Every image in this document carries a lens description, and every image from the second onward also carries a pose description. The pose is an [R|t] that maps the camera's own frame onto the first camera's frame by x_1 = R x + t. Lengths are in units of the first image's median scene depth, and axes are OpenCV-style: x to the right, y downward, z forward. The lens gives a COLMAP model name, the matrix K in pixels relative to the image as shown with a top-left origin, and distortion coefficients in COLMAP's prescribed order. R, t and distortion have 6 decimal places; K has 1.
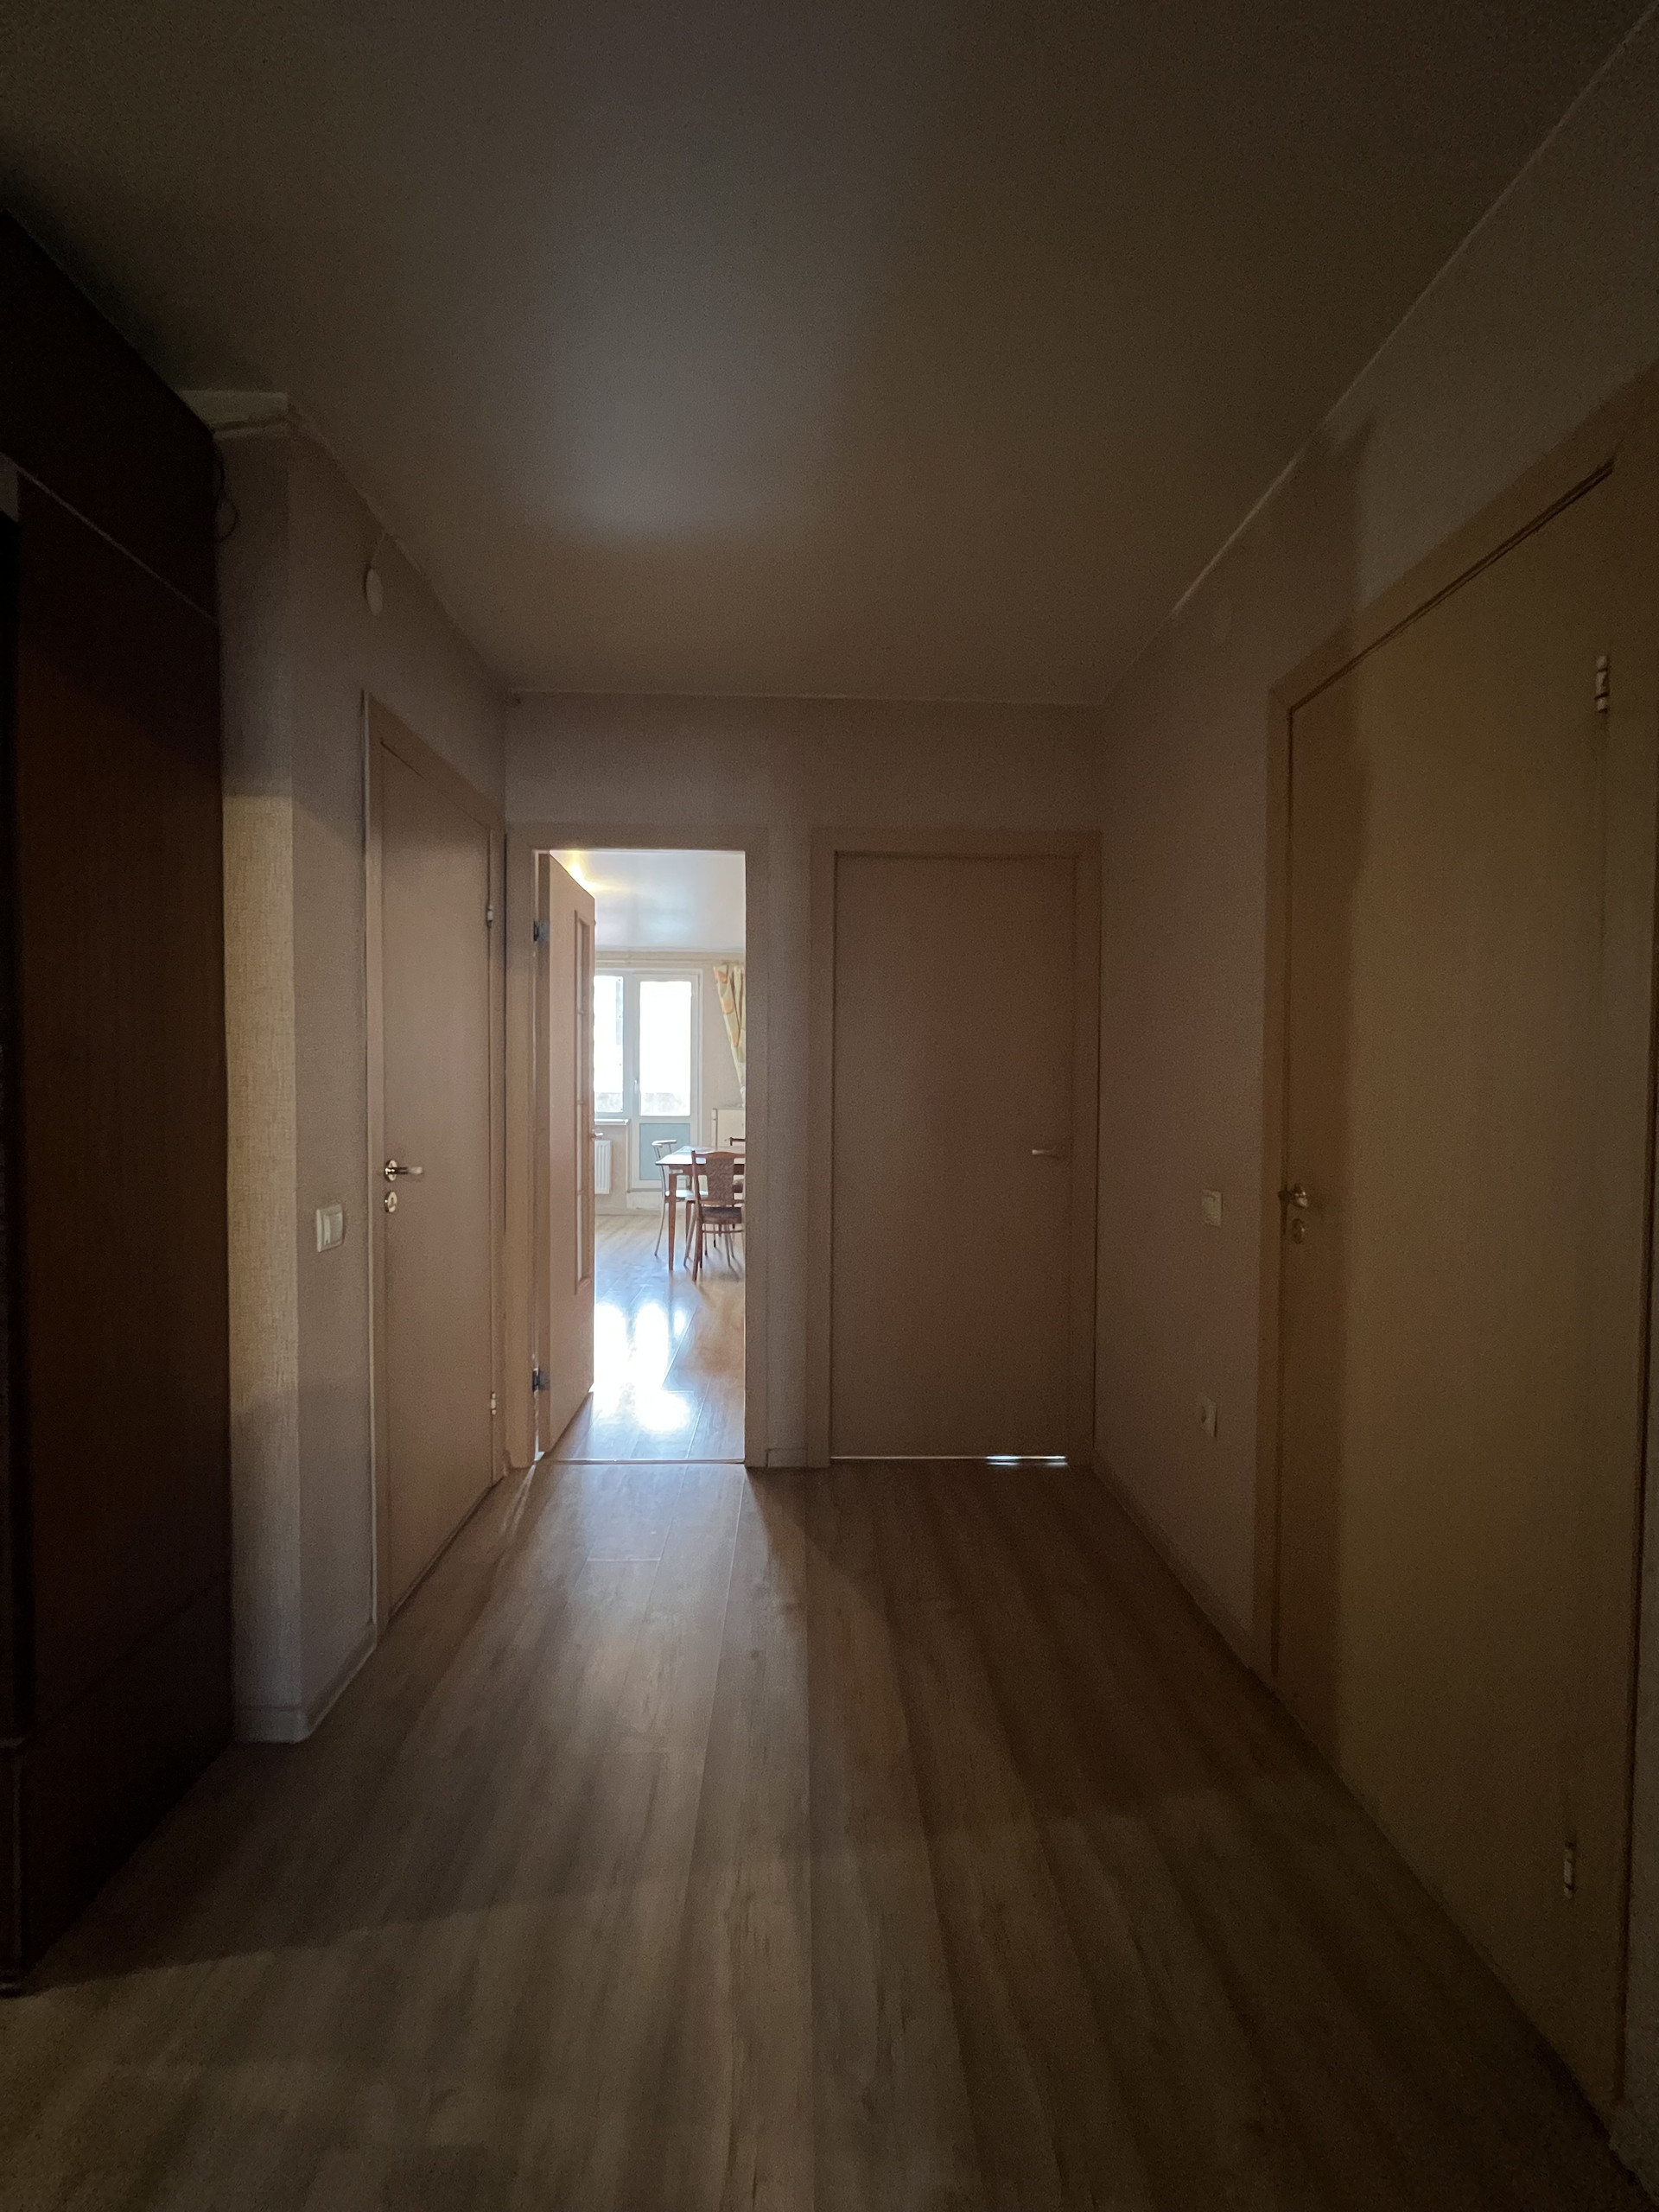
lens RADIAL K [[885.5, 0, 825.9], [0, 885.5, 1100.1], [0, 0, 1]] dist [-0.000270, -0.000106]
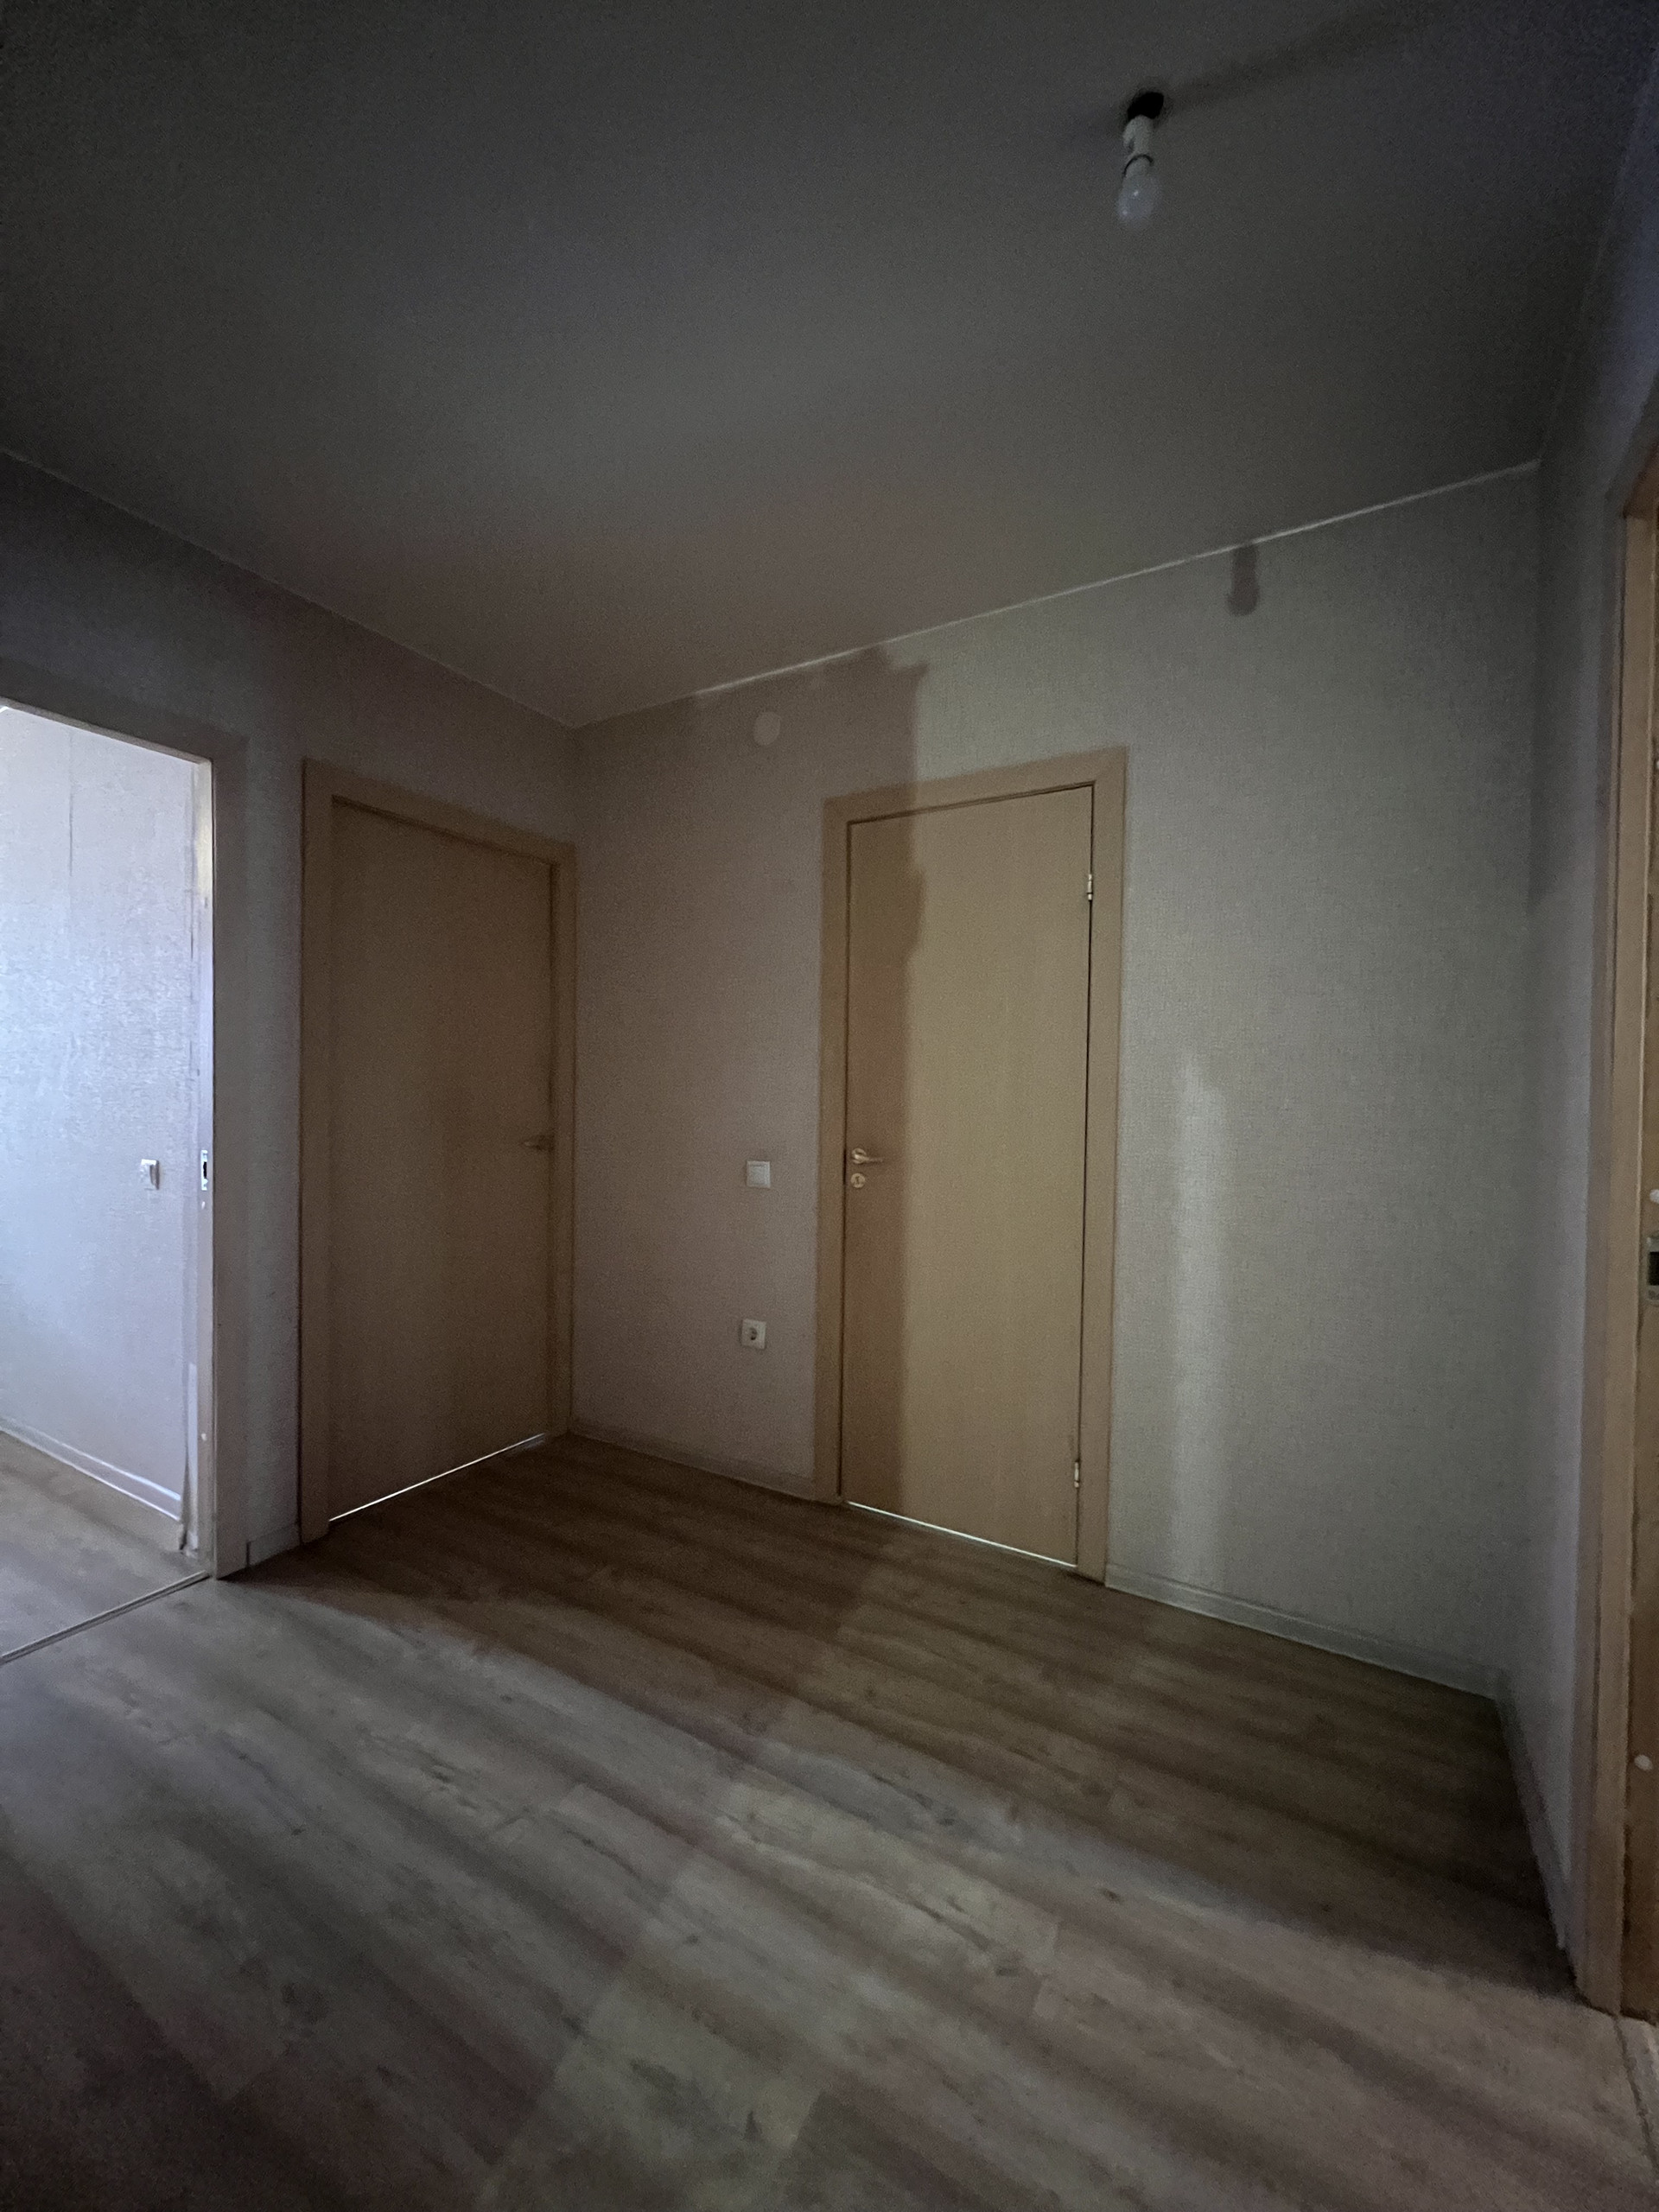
lens RADIAL K [[885.5, 0, 830.9], [0, 885.5, 1104.1], [0, 0, 1]] dist [-0.000270, -0.000106]
pose [[0.531026, -0.010942, 0.847285, -0.443590], [0.001206, 0.999925, 0.012157, 0.000319], [-0.847355, -0.005433, 0.530999, 0.156236]]
